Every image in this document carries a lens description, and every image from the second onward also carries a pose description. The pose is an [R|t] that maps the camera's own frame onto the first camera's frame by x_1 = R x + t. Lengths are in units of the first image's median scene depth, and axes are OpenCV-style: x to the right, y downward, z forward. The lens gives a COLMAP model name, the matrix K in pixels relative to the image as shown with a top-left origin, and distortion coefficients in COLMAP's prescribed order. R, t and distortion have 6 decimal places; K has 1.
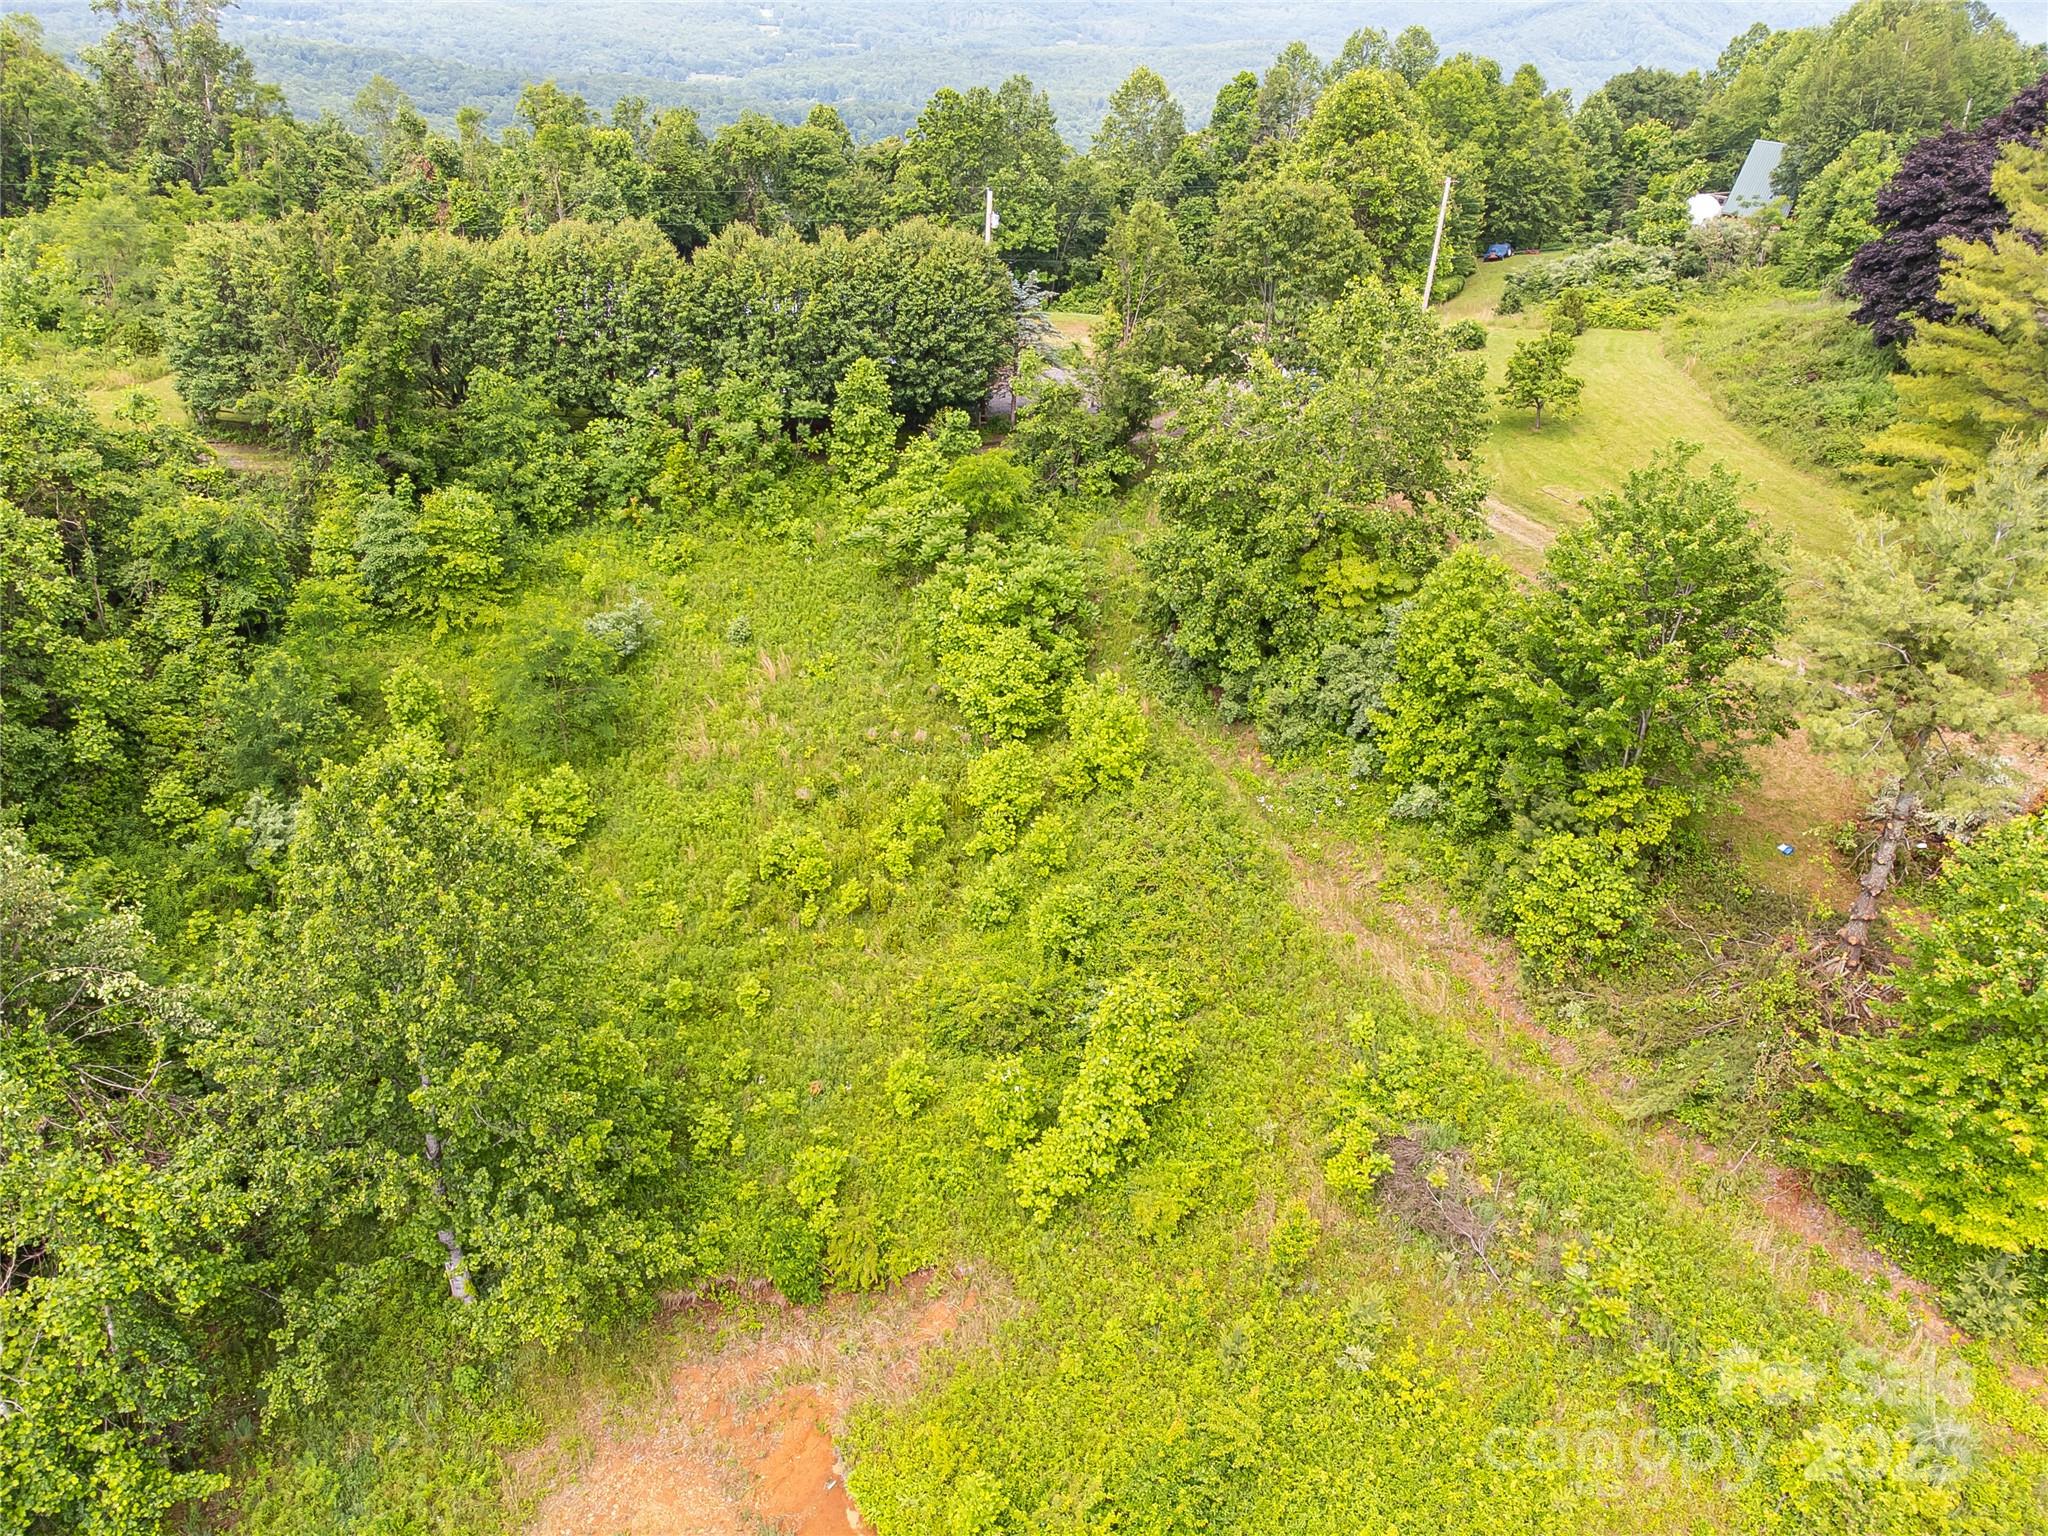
lens RADIAL K [[1519.9, 0, 1029.7], [0, 1519.9, 750.5], [0, 0, 1]] dist [0.023996, 0.005981]
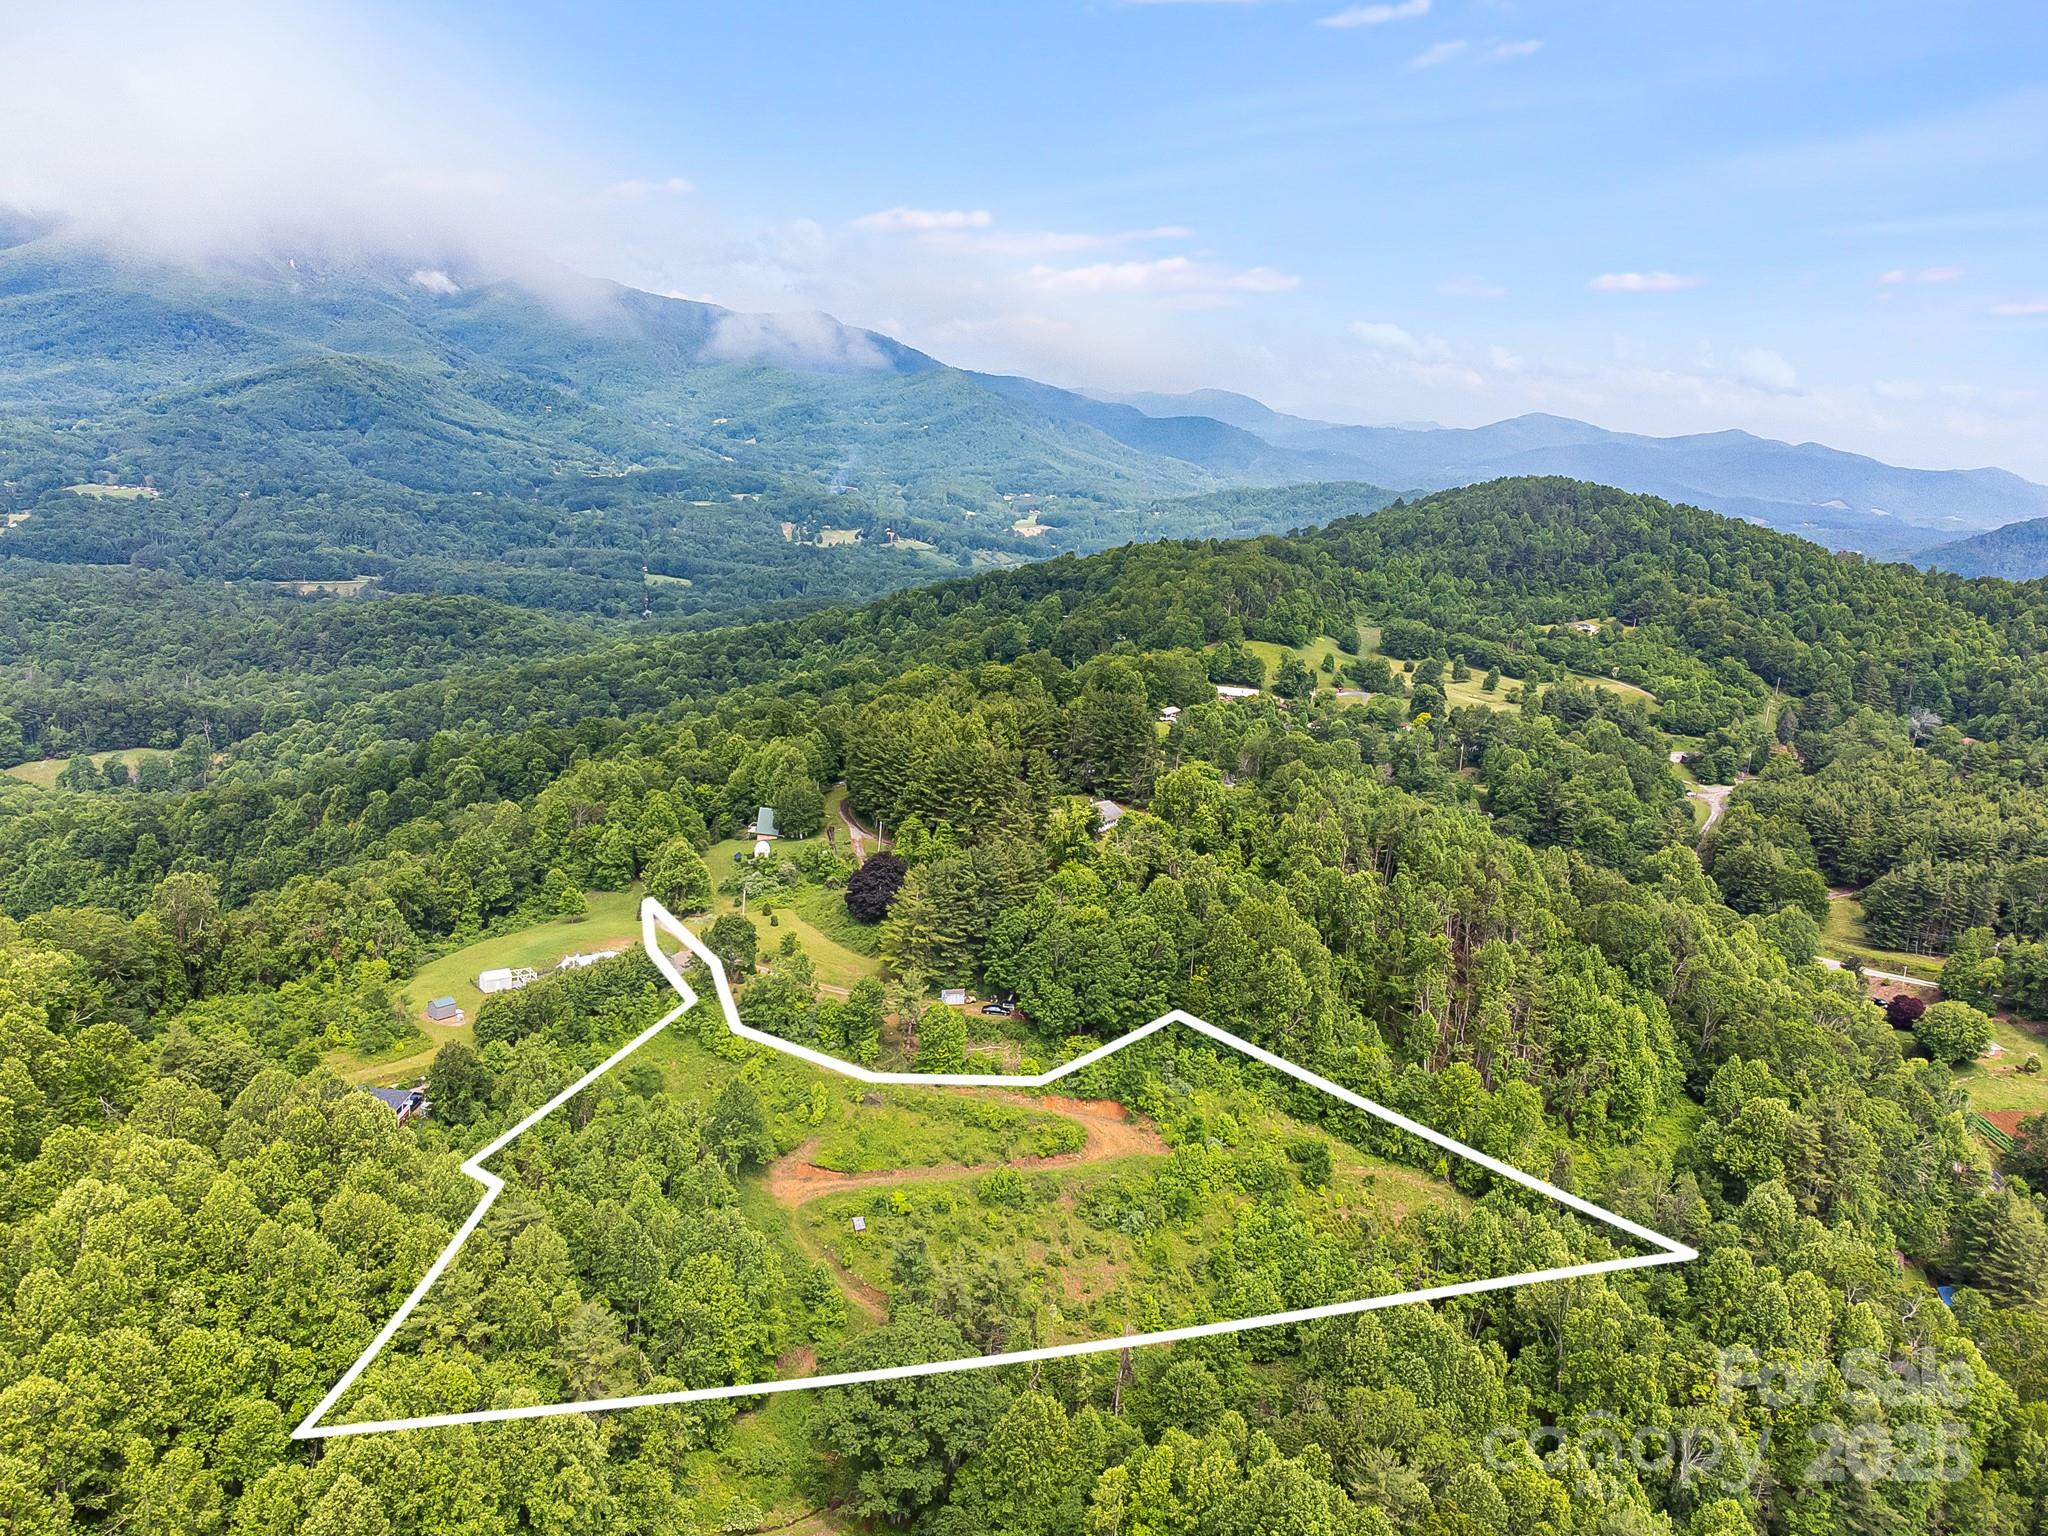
lens RADIAL K [[1571.0, 0, 1030.8], [0, 1571.0, 727.6], [0, 0, 1]] dist [0.047369, -0.057072]
pose [[0.725812, -0.143953, 0.672662, -2.191954], [0.281297, 0.954473, -0.099261, -0.223692], [-0.627749, 0.261263, 0.733262, -2.959482]]
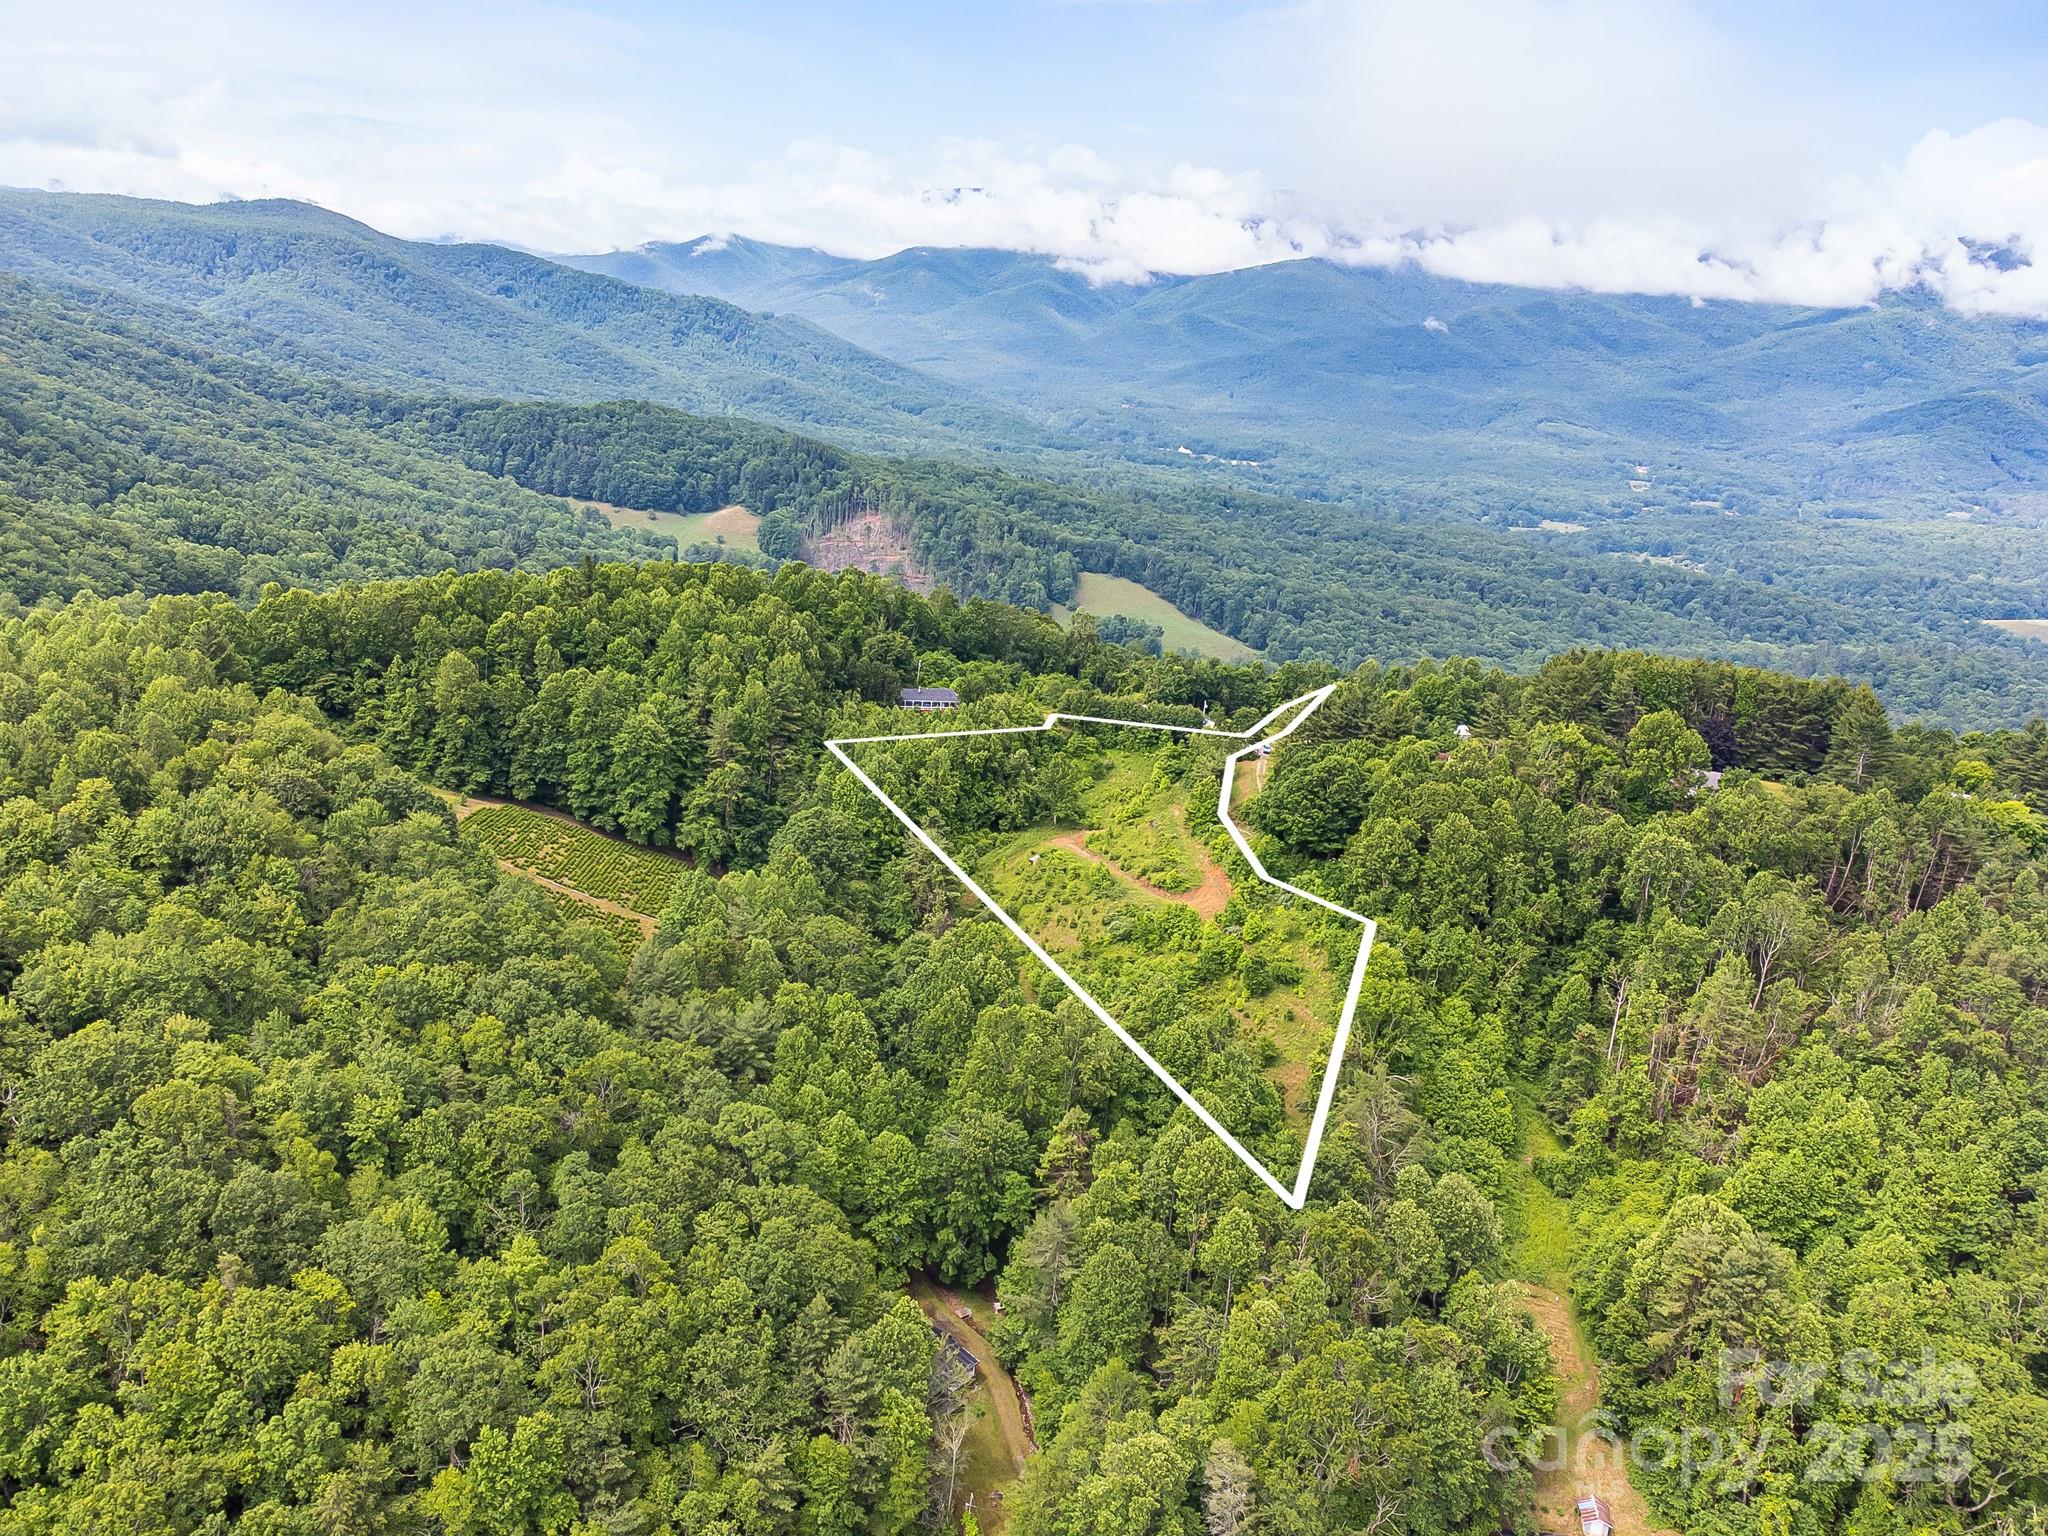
lens RADIAL K [[1531.5, 0, 1028.2], [0, 1531.5, 766.0], [0, 0, 1]] dist [0.050824, -0.060332]
pose [[0.850087, 0.159968, -0.501759, 2.358937], [-0.273949, 0.948022, -0.161884, 0.969001], [0.449782, 0.275072, 0.849724, -4.184659]]
